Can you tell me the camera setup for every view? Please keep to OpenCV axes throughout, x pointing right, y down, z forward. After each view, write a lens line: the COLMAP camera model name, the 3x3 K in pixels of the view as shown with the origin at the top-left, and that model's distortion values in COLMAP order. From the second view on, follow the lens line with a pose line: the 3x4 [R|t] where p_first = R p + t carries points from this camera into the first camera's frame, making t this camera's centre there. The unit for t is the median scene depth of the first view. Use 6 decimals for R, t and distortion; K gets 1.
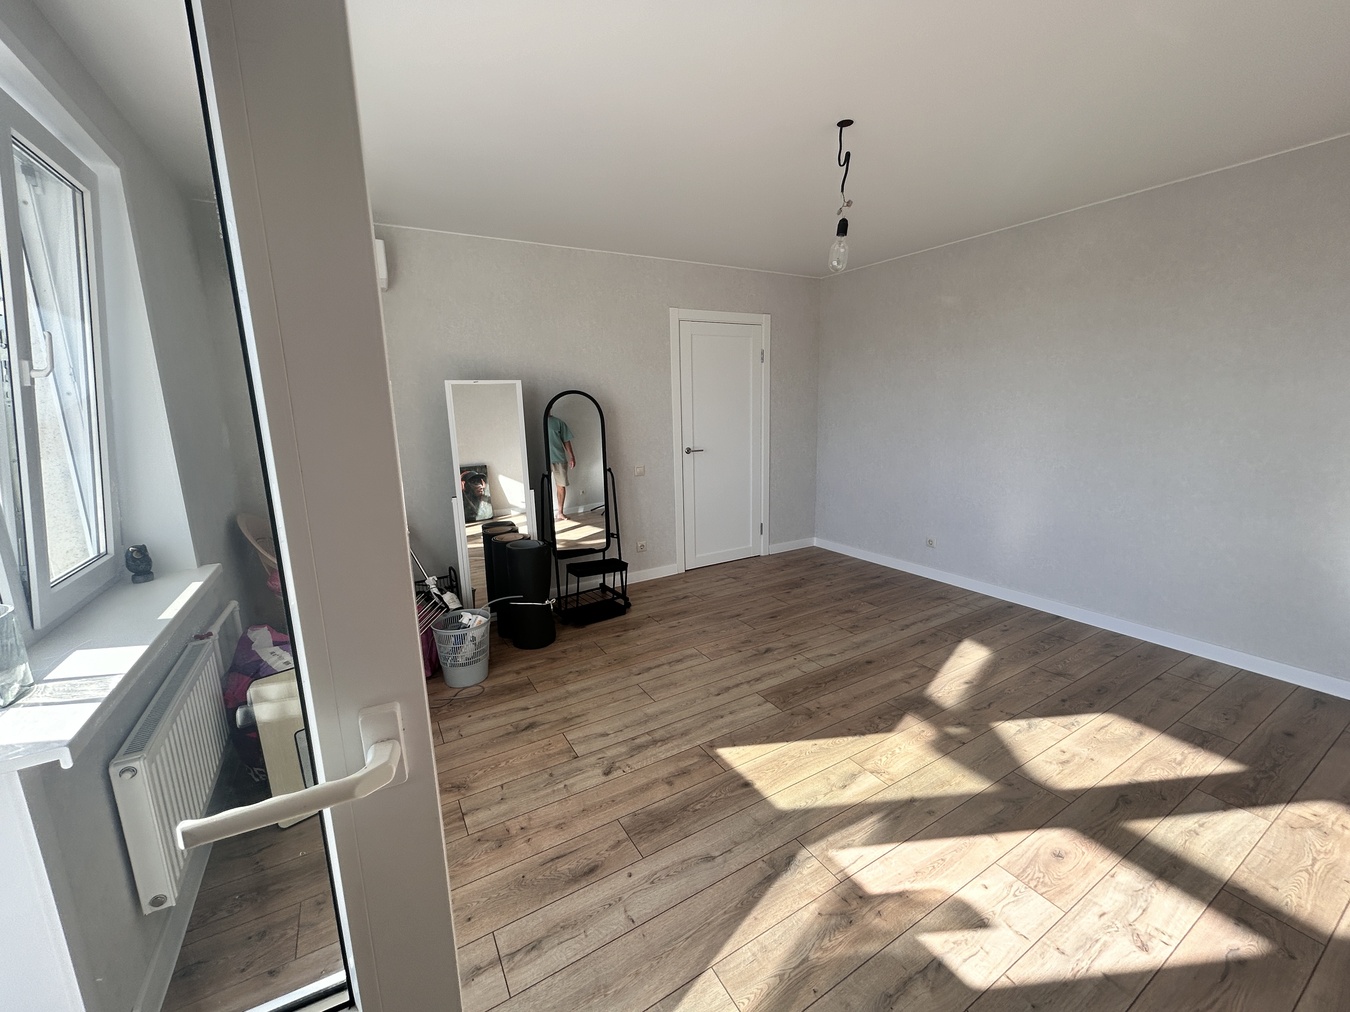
lens RADIAL K [[546.0, 0, 673.8], [0, 546.0, 504.6], [0, 0, 1]] dist [-0.001601, 0.000983]
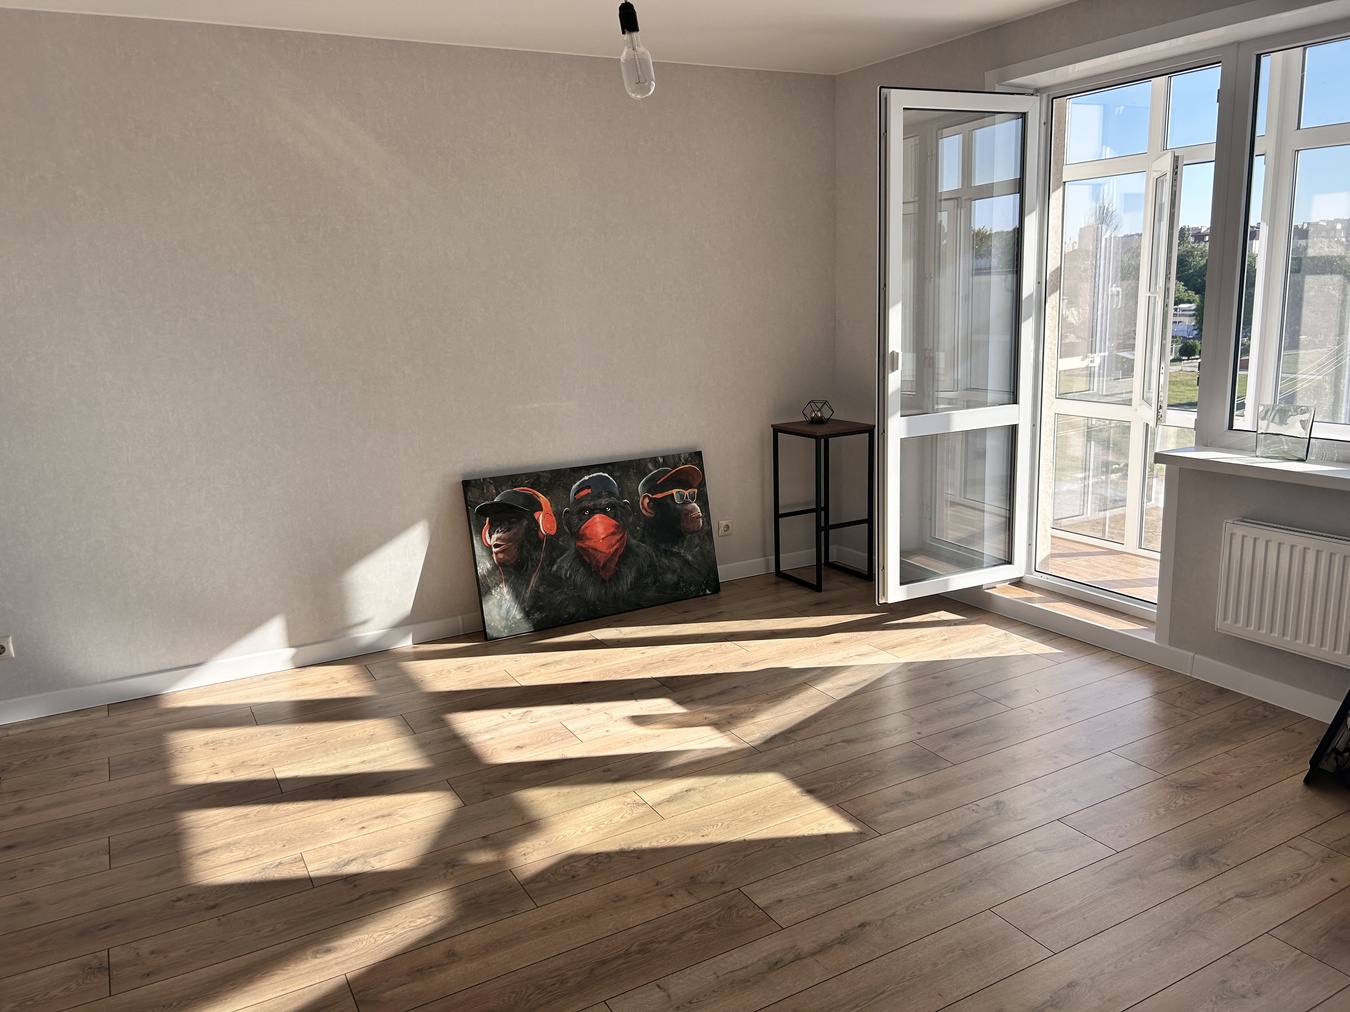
lens RADIAL K [[1020.9, 0, 668.9], [0, 1020.9, 494.7], [0, 0, 1]] dist [0.047237, -0.050527]
pose [[-0.997713, 0.056660, 0.036858, 0.230211], [0.066385, 0.924035, 0.376500, -0.411537], [-0.012726, 0.378086, -0.925683, 1.982986]]
